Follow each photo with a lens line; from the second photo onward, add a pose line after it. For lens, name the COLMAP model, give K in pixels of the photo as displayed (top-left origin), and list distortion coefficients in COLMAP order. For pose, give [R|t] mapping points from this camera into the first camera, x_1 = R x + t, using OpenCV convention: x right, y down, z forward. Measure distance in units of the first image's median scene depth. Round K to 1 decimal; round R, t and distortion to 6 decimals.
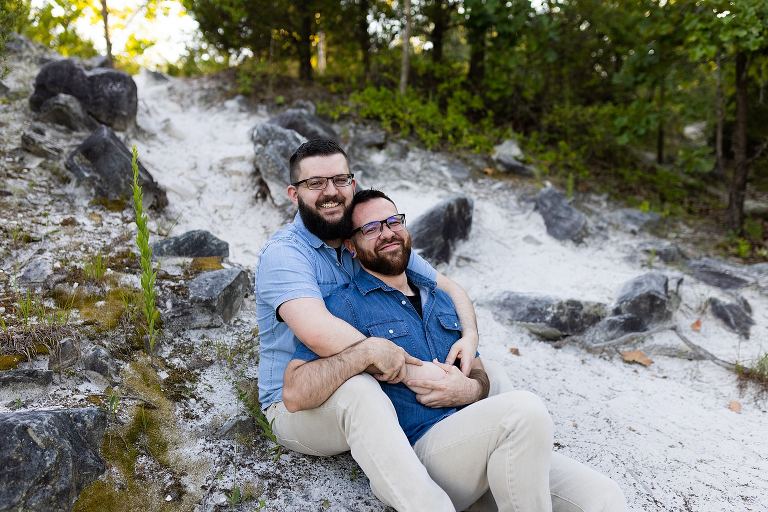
lens RADIAL K [[766.0, 0, 384.0], [0, 766.0, 256.0], [0, 0, 1]] dist [-0.000304, 0.009201]
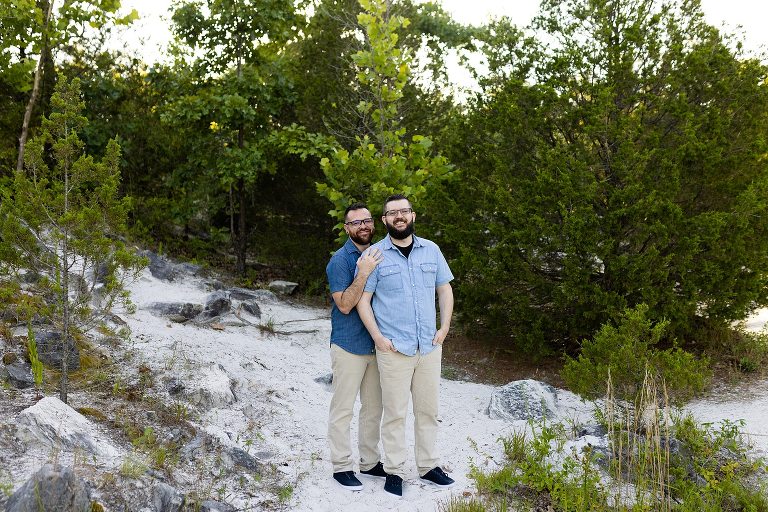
lens RADIAL K [[734.6, 0, 384.0], [0, 734.6, 256.0], [0, 0, 1]] dist [-0.001298, 0.005546]
pose [[0.784877, -0.002144, 0.619648, -0.535174], [0.049013, 0.997076, -0.058632, 0.064047], [-0.617710, 0.076390, 0.782687, -0.860991]]
